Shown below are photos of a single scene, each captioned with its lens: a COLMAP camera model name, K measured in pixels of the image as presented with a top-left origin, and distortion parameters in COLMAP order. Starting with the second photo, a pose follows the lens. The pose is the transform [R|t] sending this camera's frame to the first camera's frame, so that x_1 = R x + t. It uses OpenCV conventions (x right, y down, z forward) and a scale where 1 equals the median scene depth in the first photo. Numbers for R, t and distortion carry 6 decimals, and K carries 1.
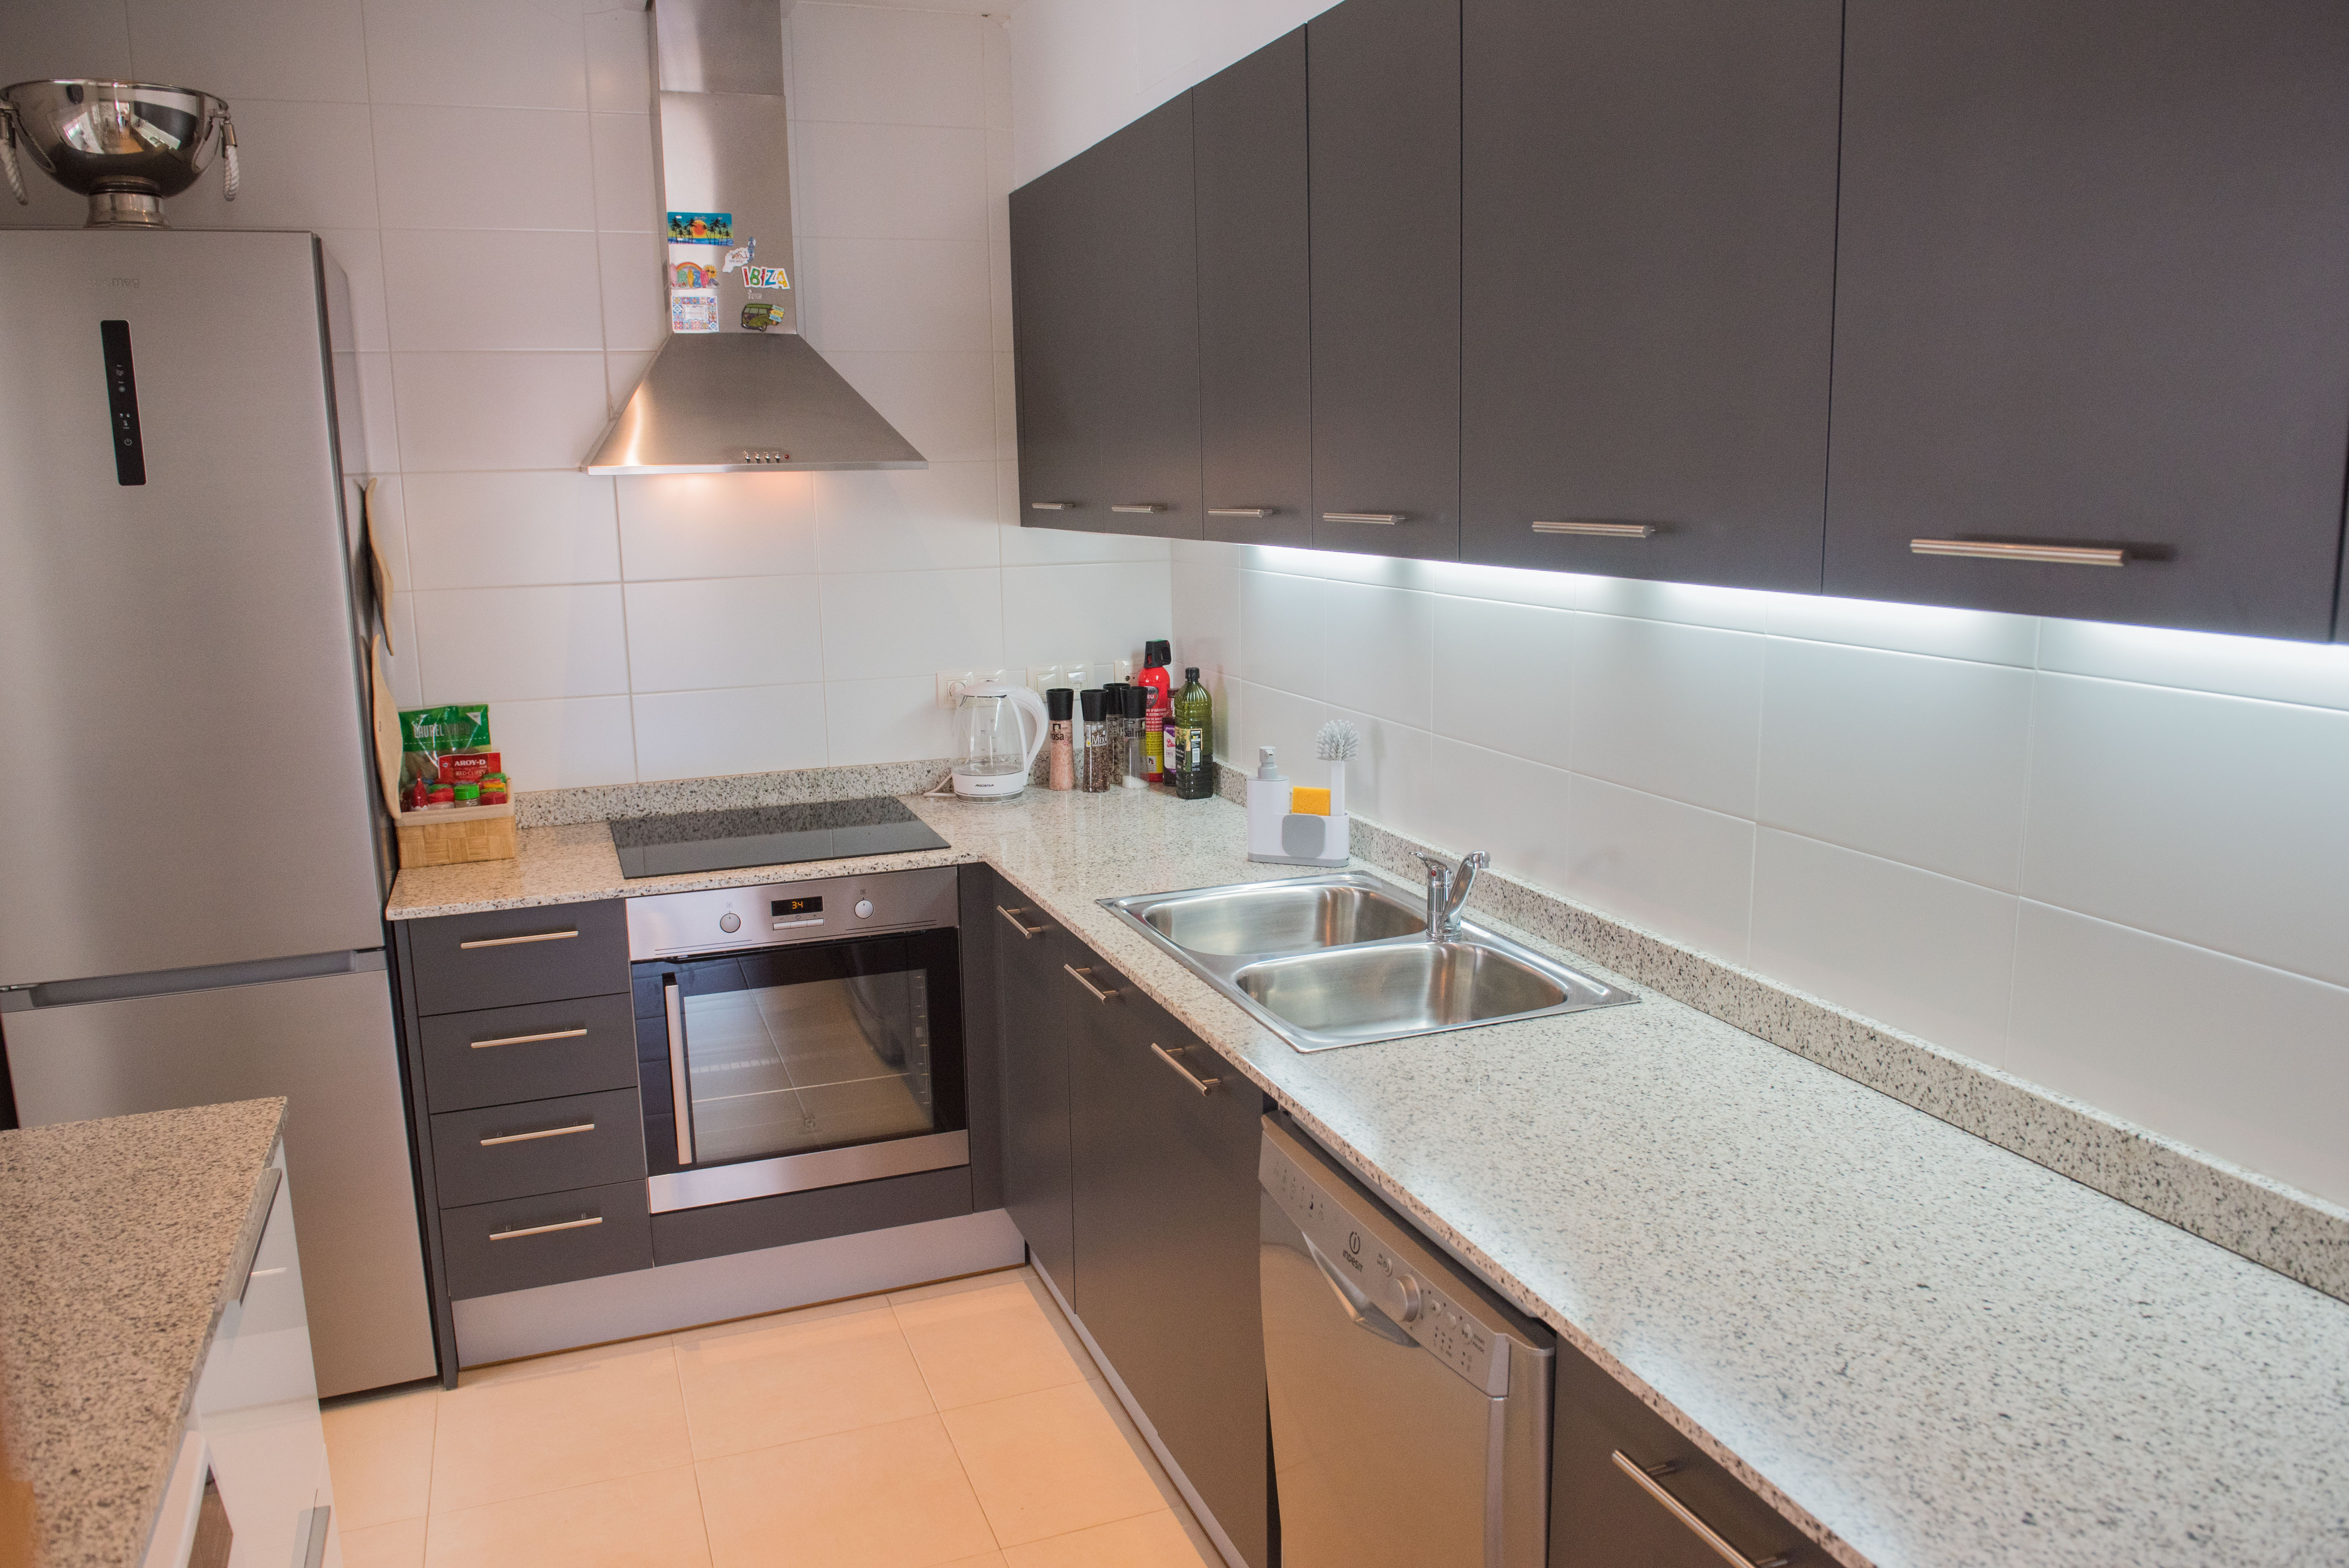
lens RADIAL K [[1712.6, 0, 1174.5], [0, 1712.6, 784.0], [0, 0, 1]] dist [-0.057500, -0.001779]
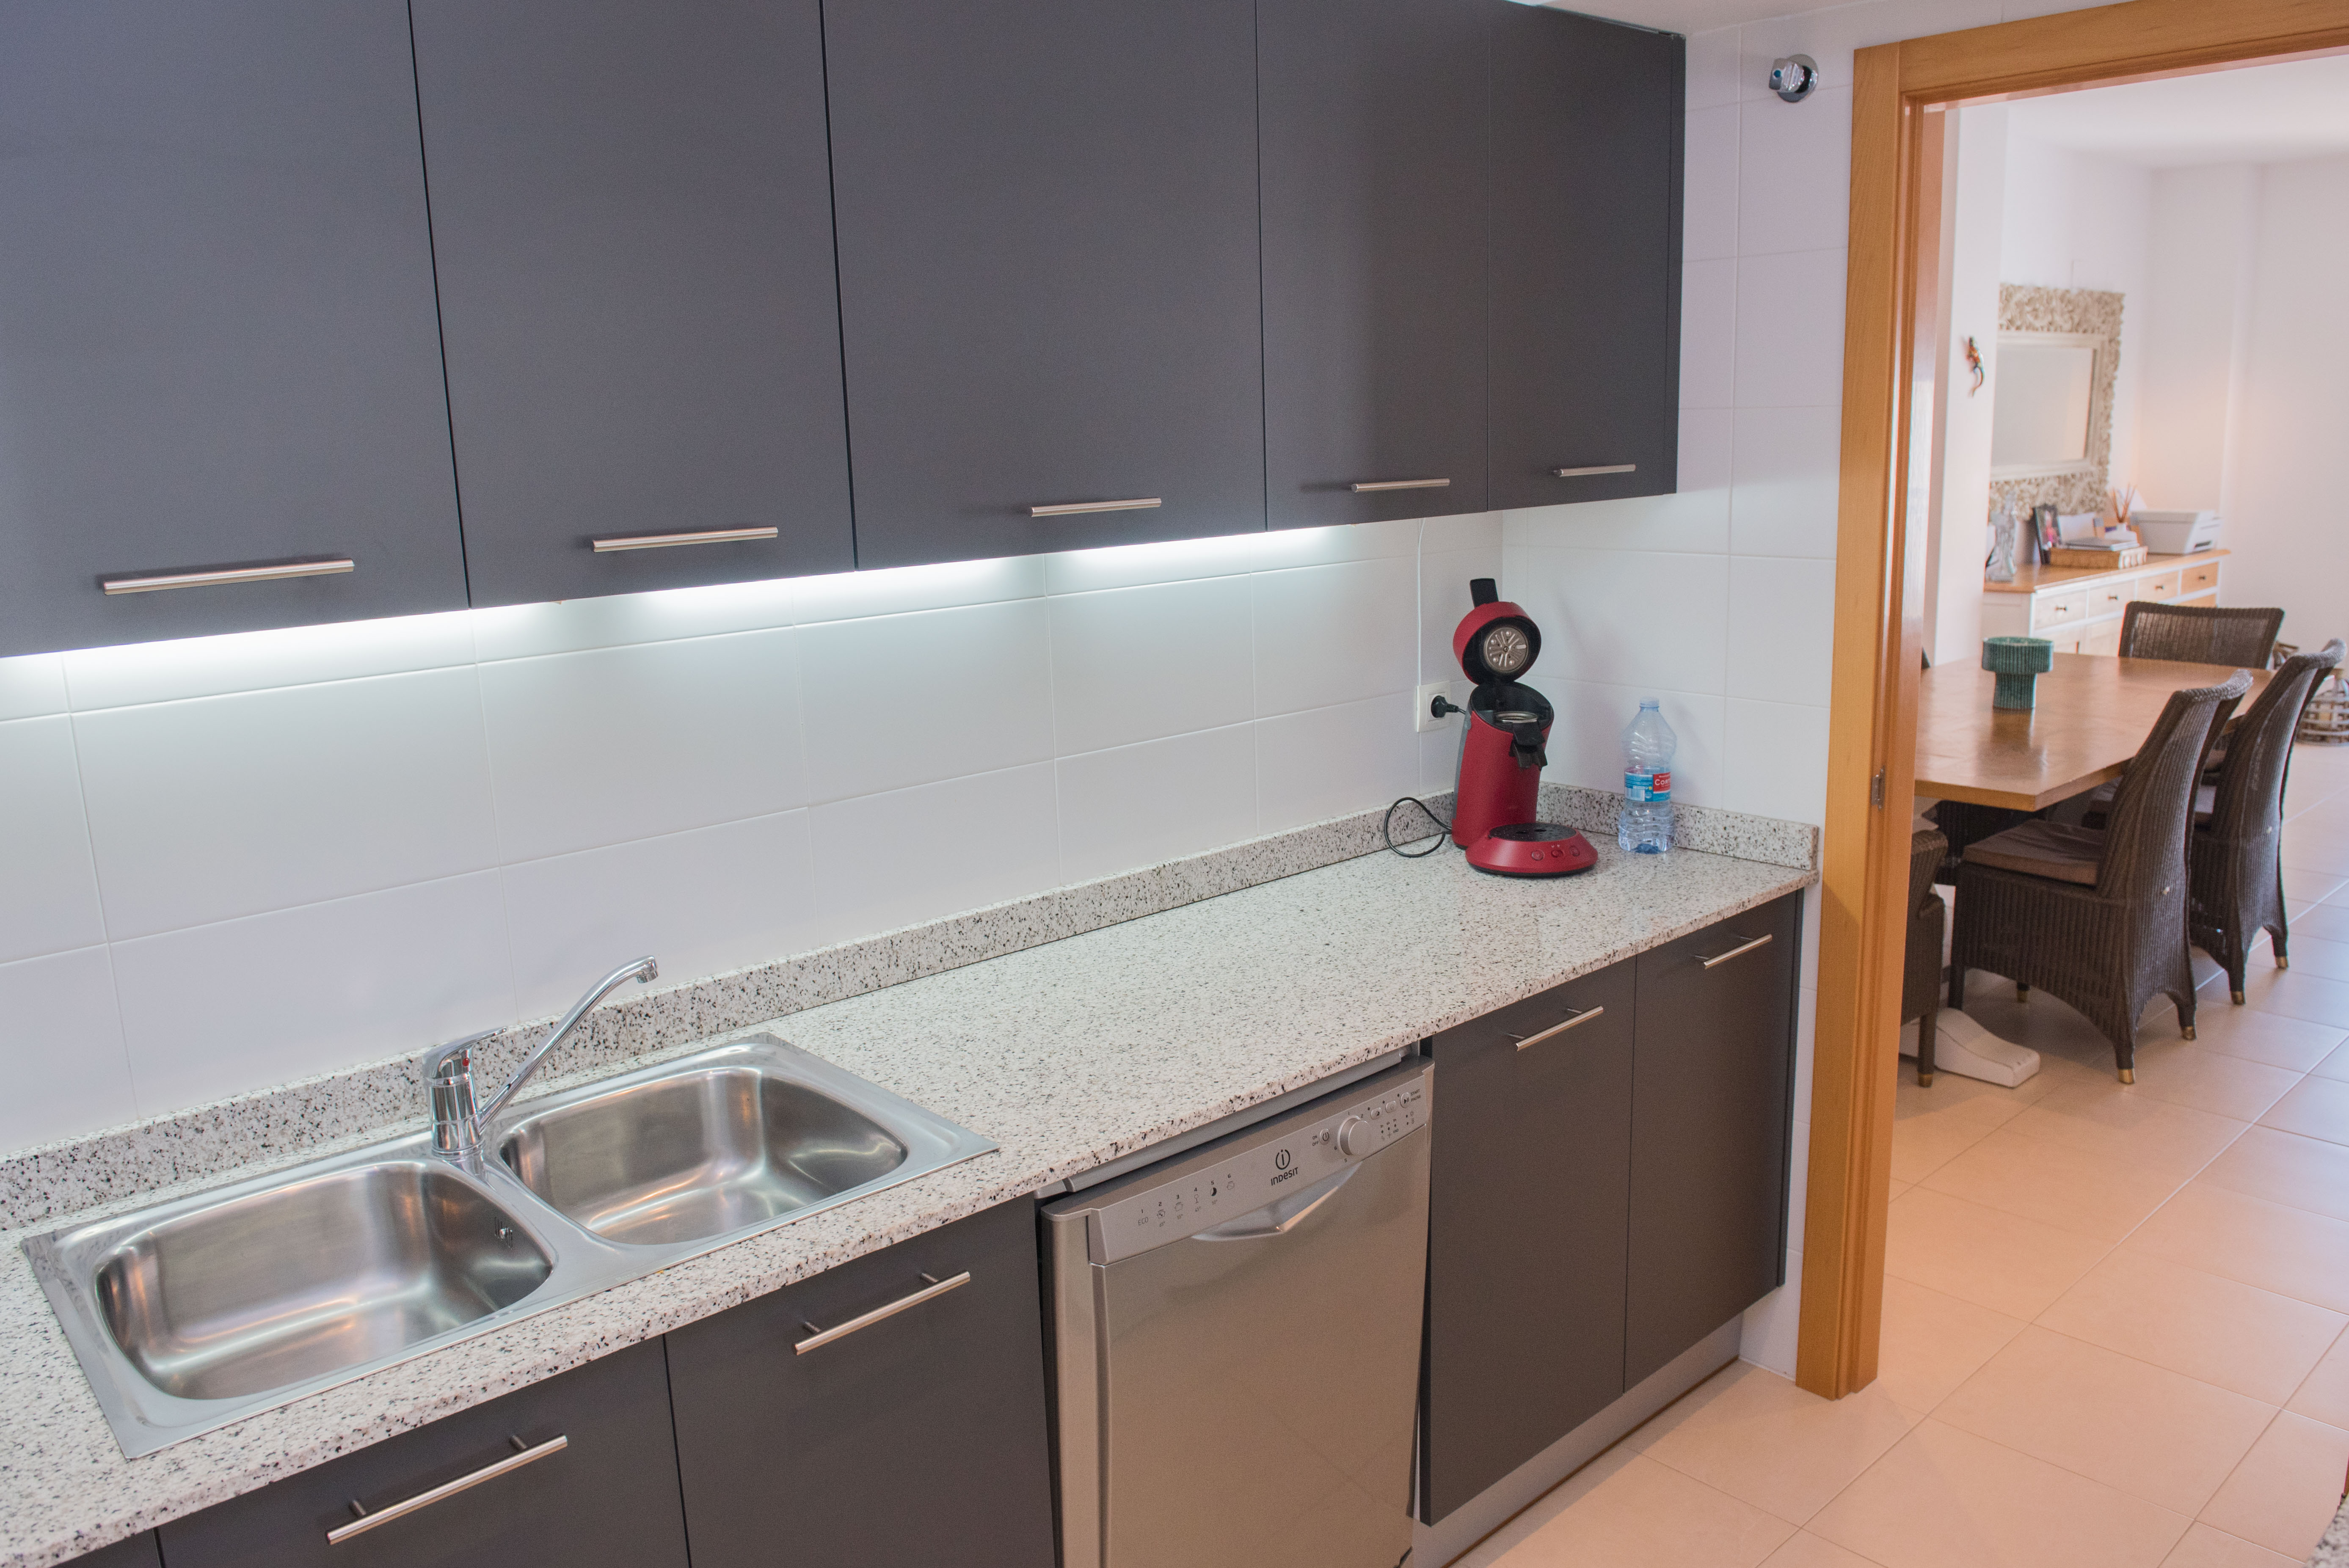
lens RADIAL K [[1708.8, 0, 1270.9], [0, 1708.8, 788.1], [0, 0, 1]] dist [-0.053387, -0.003678]
pose [[-0.388798, -0.173194, 0.904898, -0.753952], [0.200739, 0.942651, 0.266669, -0.222316], [-0.899188, 0.285329, -0.331734, 1.167630]]
